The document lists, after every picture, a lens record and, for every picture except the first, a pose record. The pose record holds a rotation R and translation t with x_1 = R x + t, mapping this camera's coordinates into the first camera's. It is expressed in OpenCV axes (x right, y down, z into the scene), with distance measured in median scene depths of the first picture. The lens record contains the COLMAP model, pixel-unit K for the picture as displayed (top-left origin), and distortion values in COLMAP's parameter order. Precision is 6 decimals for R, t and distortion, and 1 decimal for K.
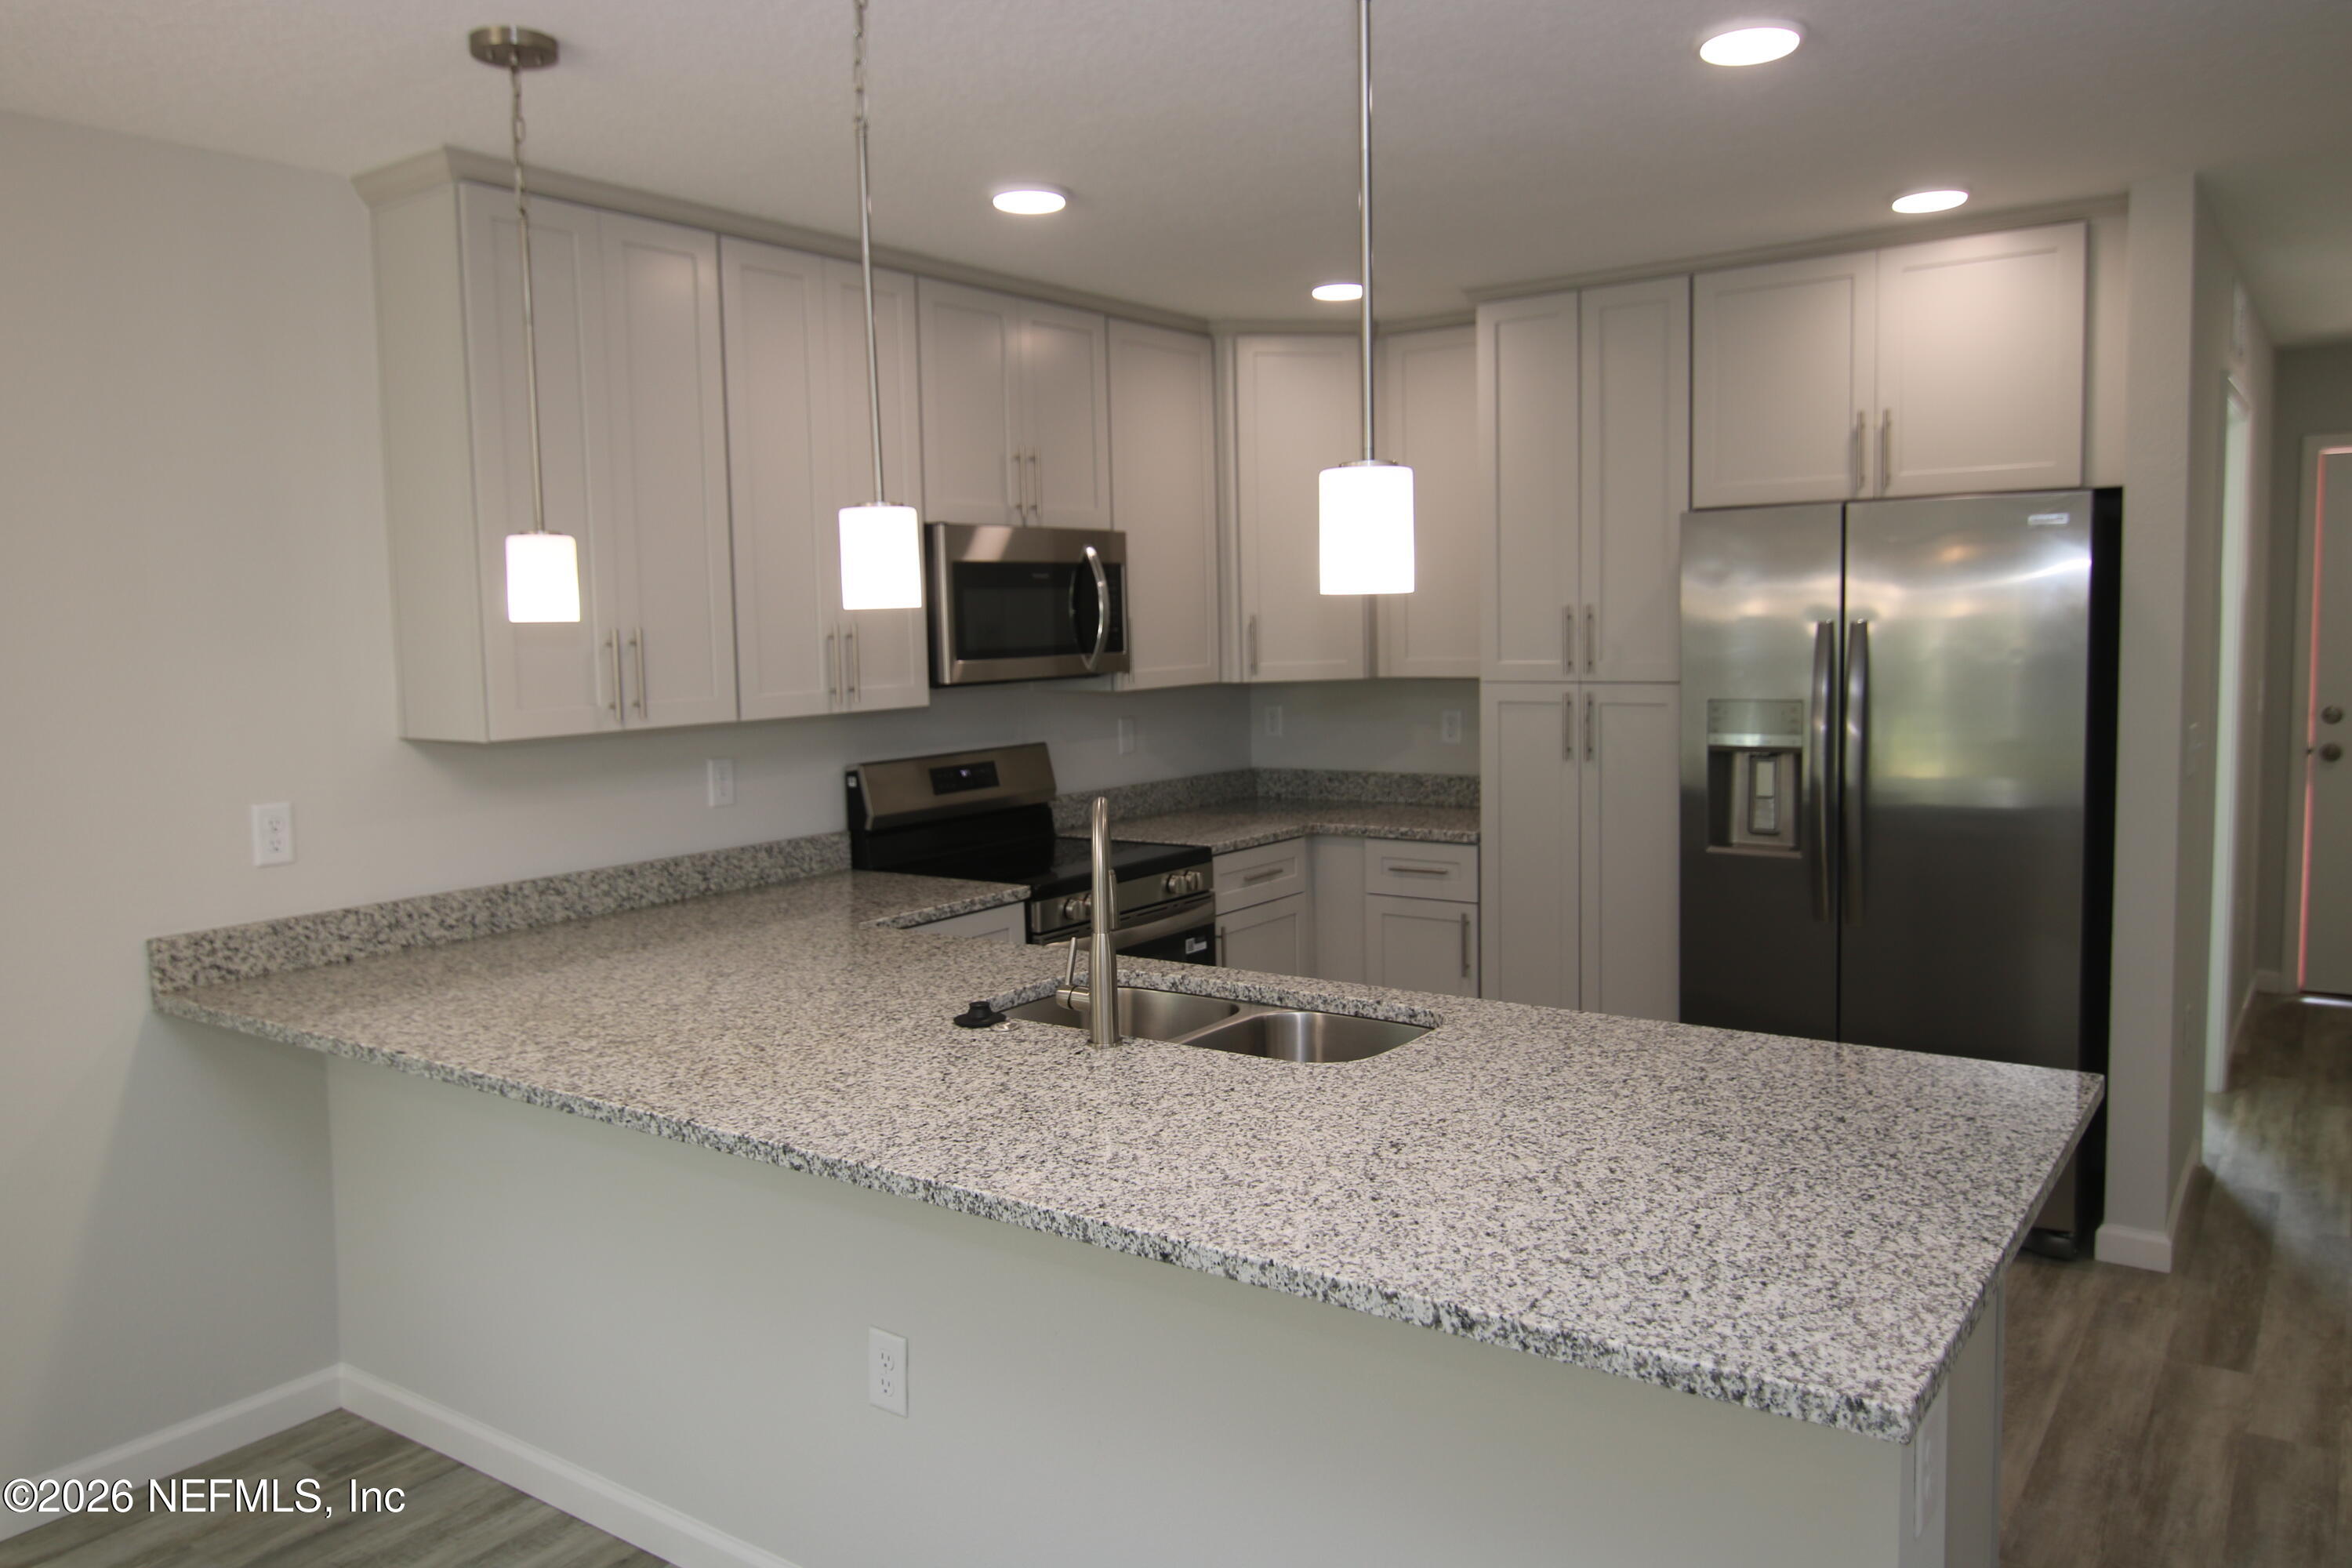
lens RADIAL K [[1682.7, 0, 1167.7], [0, 1682.7, 767.2], [0, 0, 1]] dist [0.003888, -0.016697]
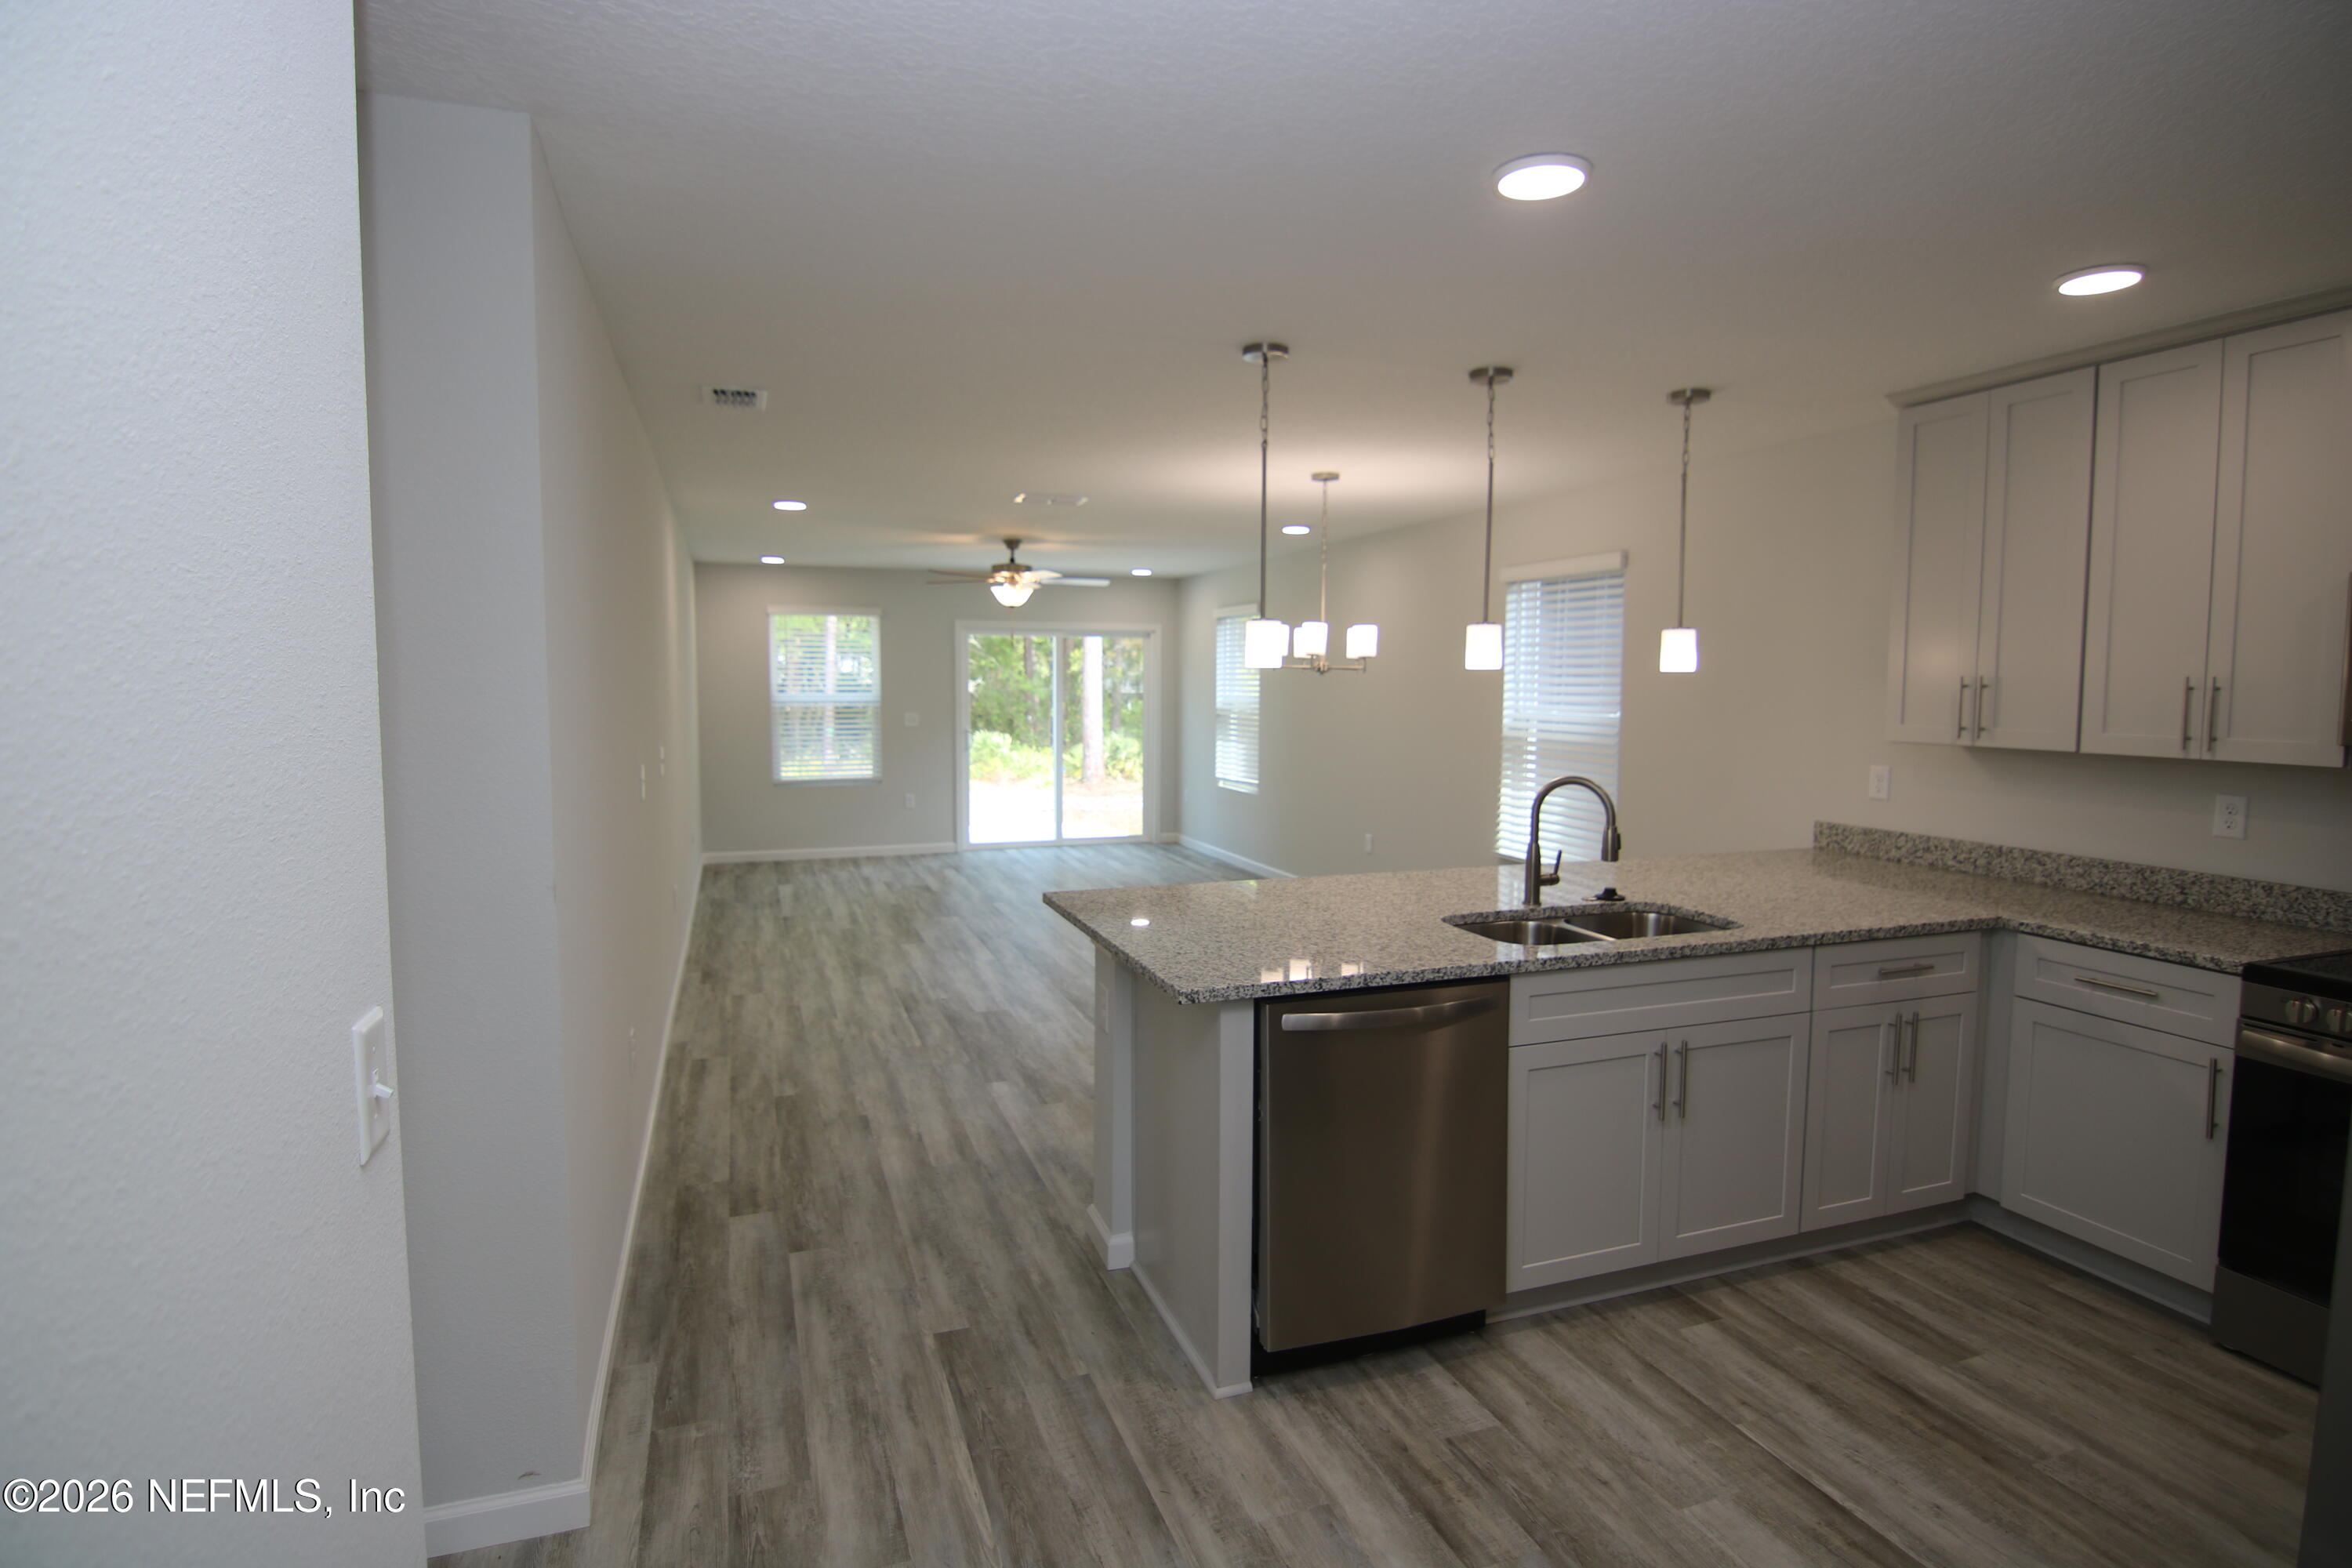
lens RADIAL K [[1190.7, 0, 1170.2], [0, 1190.7, 771.6], [0, 0, 1]] dist [-0.000763, -0.017430]
pose [[-0.564323, 0.086174, -0.821044, 0.939303], [-0.063971, 0.986982, 0.147560, -0.110371], [0.823072, 0.135795, -0.551464, 1.028378]]
